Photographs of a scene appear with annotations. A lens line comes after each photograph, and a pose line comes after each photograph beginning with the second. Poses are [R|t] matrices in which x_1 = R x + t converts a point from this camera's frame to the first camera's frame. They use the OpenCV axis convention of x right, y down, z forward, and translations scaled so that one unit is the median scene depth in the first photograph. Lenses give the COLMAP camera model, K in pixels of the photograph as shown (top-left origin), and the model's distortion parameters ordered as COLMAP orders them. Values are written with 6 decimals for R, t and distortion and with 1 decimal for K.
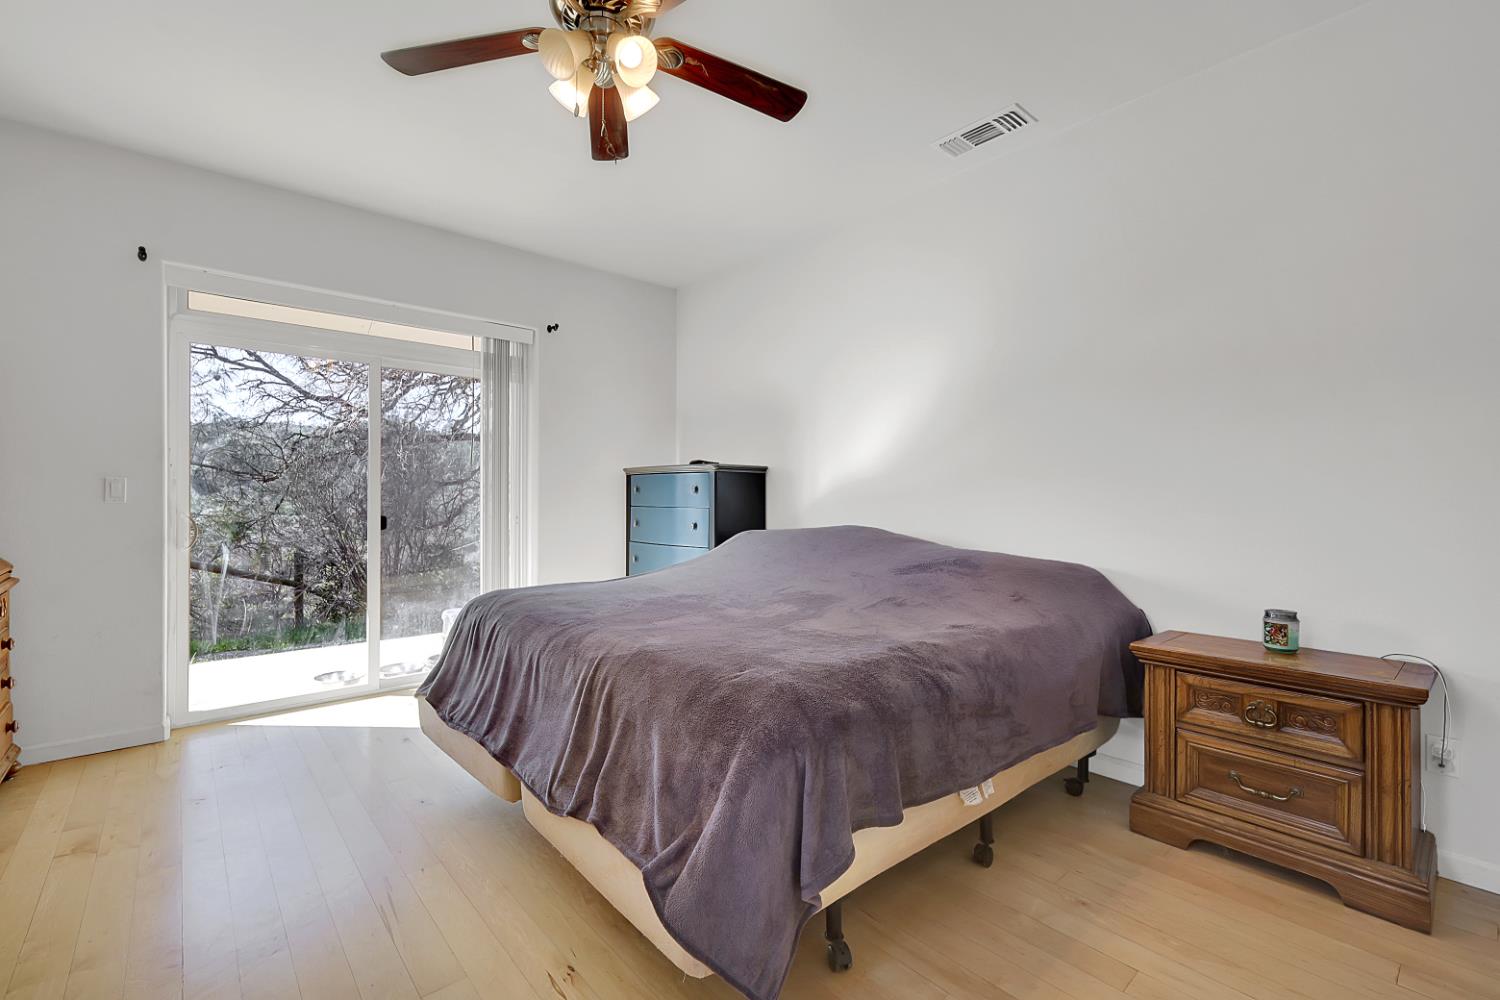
lens RADIAL K [[644.6, 0, 754.4], [0, 644.6, 499.1], [0, 0, 1]] dist [0.001415, 0.000308]
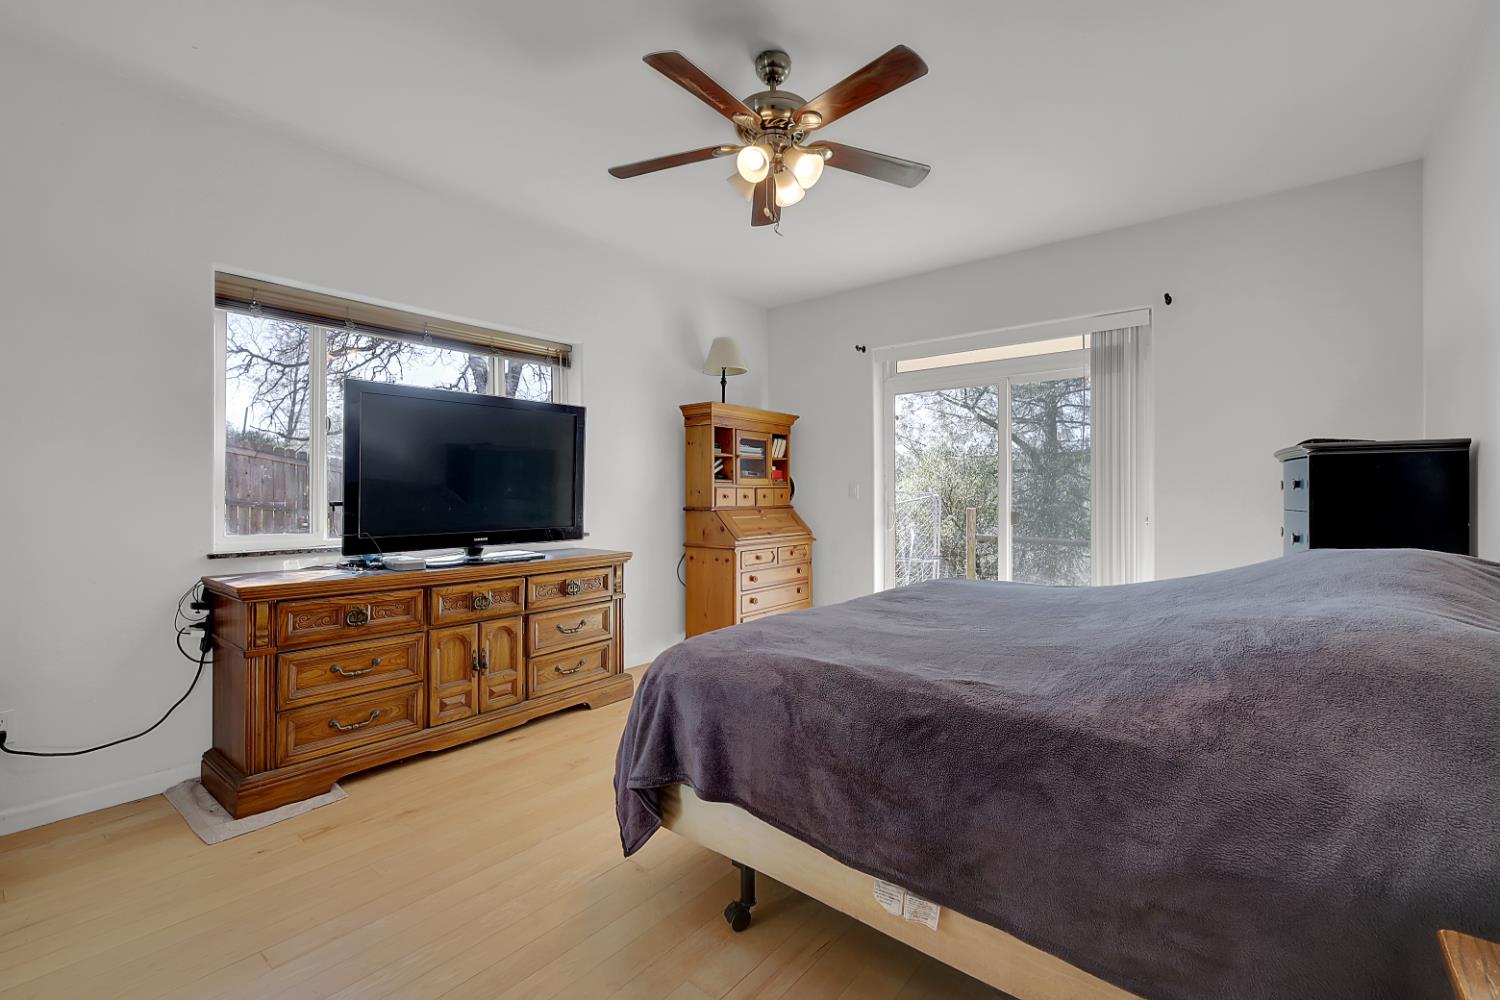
lens RADIAL K [[644.6, 0, 753.3], [0, 644.6, 498.0], [0, 0, 1]] dist [0.001415, 0.000308]
pose [[0.142202, 0.000495, -0.989838, 0.479445], [-0.019496, 0.999807, -0.002301, 0.012394], [0.989646, 0.019625, 0.142184, 0.354883]]
